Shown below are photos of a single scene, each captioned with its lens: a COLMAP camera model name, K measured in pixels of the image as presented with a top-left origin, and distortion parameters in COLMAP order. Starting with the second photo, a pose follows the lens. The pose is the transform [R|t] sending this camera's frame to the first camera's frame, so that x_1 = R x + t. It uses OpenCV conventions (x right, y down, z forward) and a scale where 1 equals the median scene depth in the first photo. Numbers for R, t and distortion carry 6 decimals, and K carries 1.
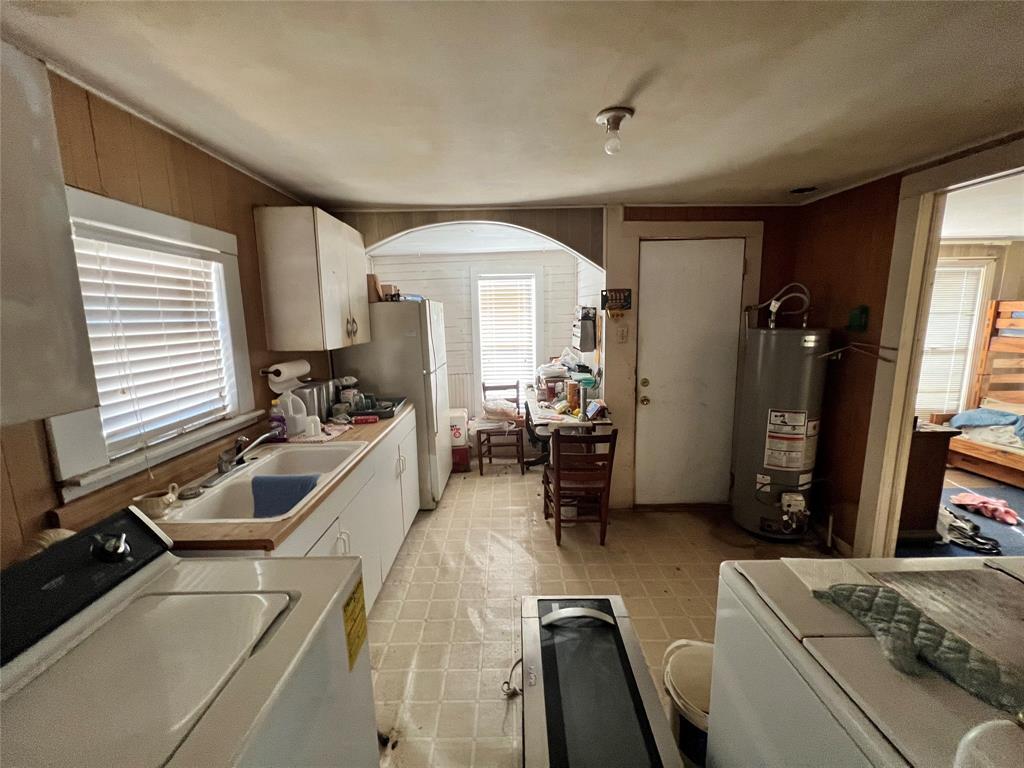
lens RADIAL K [[411.8, 0, 510.4], [0, 411.8, 379.0], [0, 0, 1]] dist [-0.000255, 0.000009]
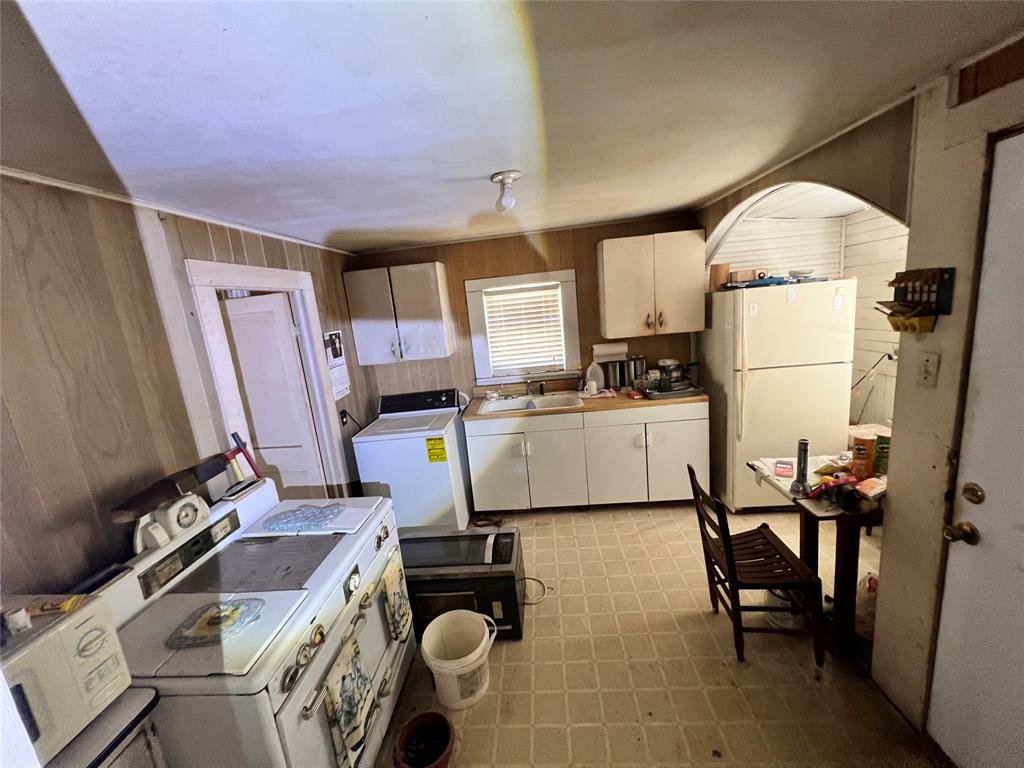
lens RADIAL K [[412.0, 0, 510.9], [0, 412.0, 382.5], [0, 0, 1]] dist [0.001249, 0.000114]
pose [[-0.075687, 0.225141, -0.971382, 0.782621], [-0.052358, 0.971935, 0.229349, -0.181109], [0.995756, 0.068218, -0.061775, 0.589264]]
